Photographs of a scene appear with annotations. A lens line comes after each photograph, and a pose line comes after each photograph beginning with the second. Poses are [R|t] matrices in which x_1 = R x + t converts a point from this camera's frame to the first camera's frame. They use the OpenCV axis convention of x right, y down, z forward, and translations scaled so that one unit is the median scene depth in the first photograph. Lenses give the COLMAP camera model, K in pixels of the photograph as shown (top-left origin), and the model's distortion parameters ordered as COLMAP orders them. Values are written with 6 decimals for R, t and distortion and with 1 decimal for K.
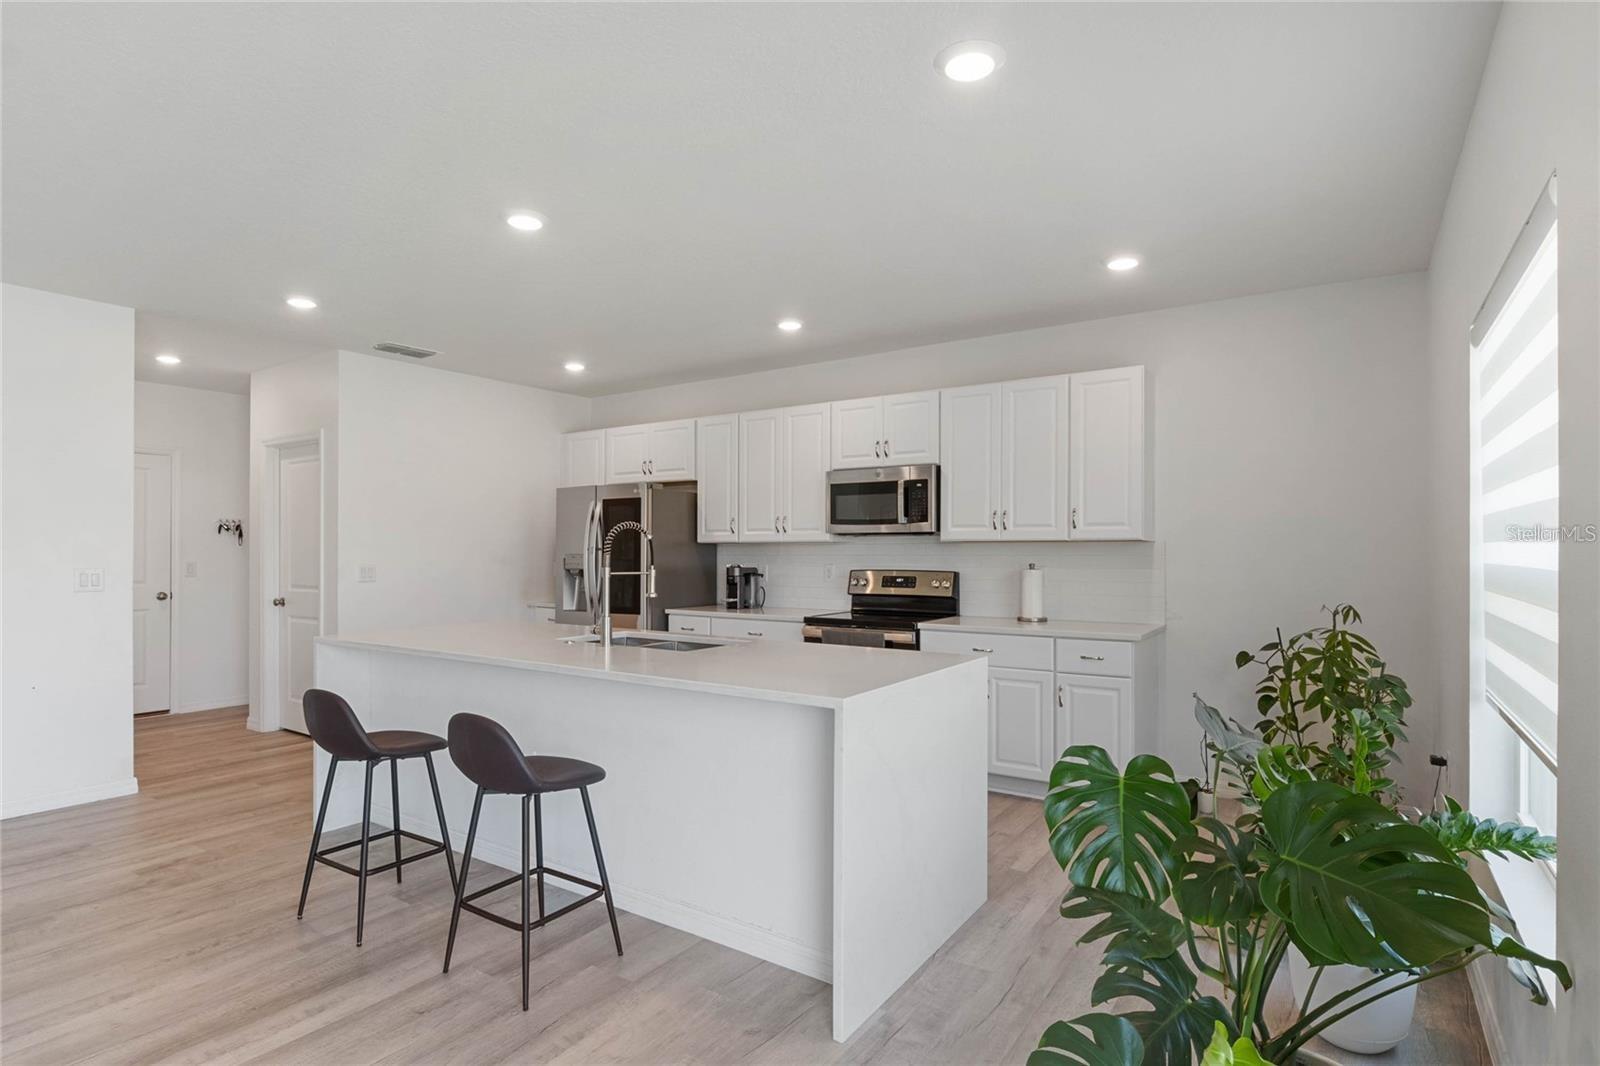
lens RADIAL K [[819.1, 0, 801.0], [0, 819.1, 549.6], [0, 0, 1]] dist [-0.001200, -0.000478]
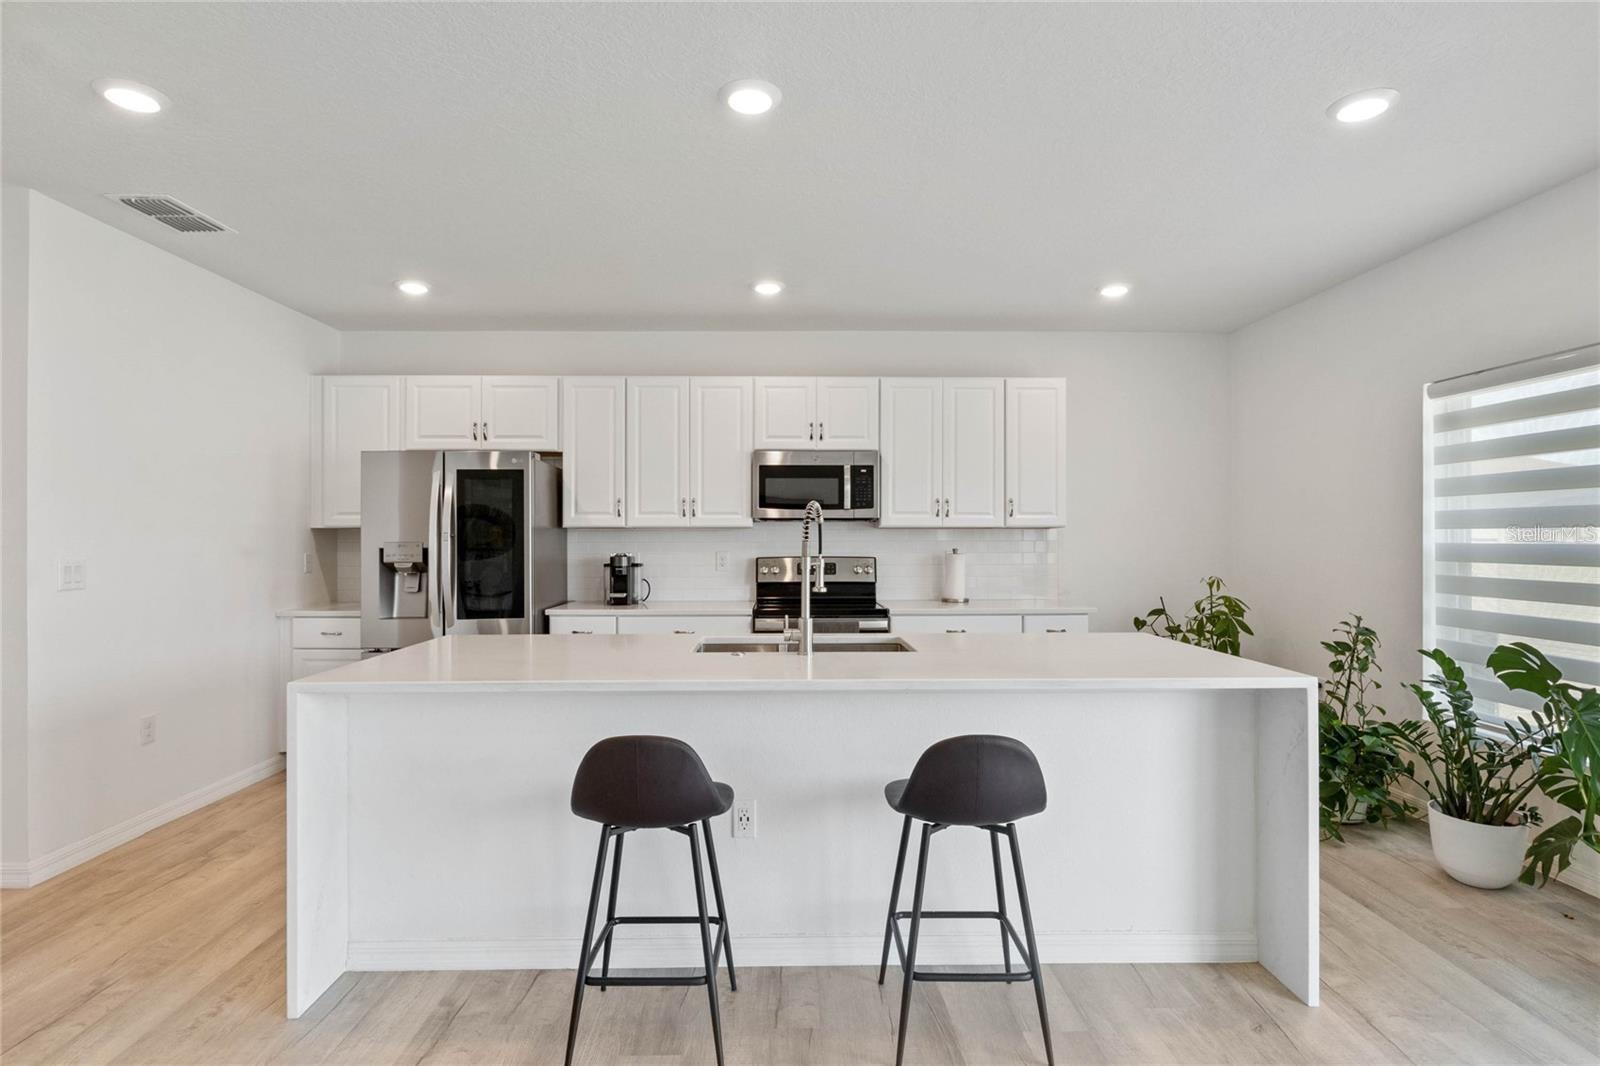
lens RADIAL K [[803.9, 0, 800.0], [0, 803.9, 533.0], [0, 0, 1]] dist [-0.003836, -0.000845]
pose [[0.816565, 0.002841, 0.577246, -0.454611], [0.000257, 0.999986, -0.005284, 0.001934], [-0.577253, 0.004463, 0.816553, 0.231007]]
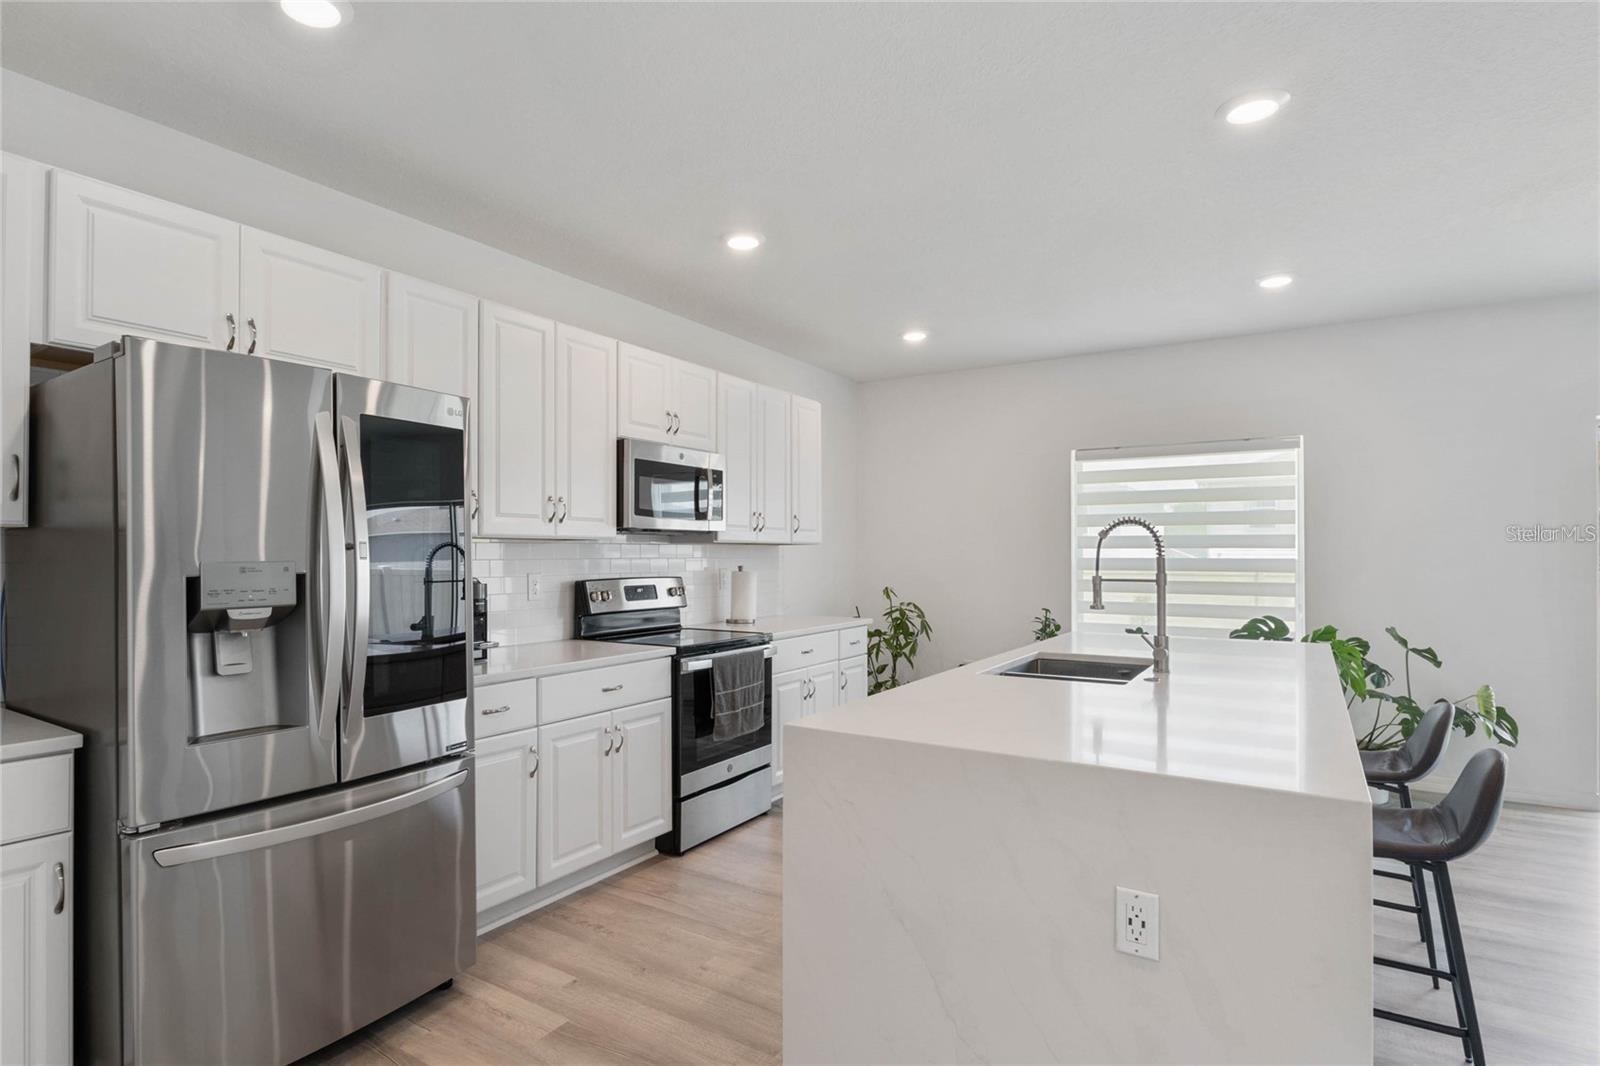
lens RADIAL K [[841.3, 0, 800.0], [0, 841.3, 533.0], [0, 0, 1]] dist [0.000323, -0.000153]
pose [[-0.034976, 0.028230, 0.998989, -0.698243], [0.004278, 0.999596, -0.028097, 0.005418], [-0.999379, 0.003291, -0.035083, 0.880731]]
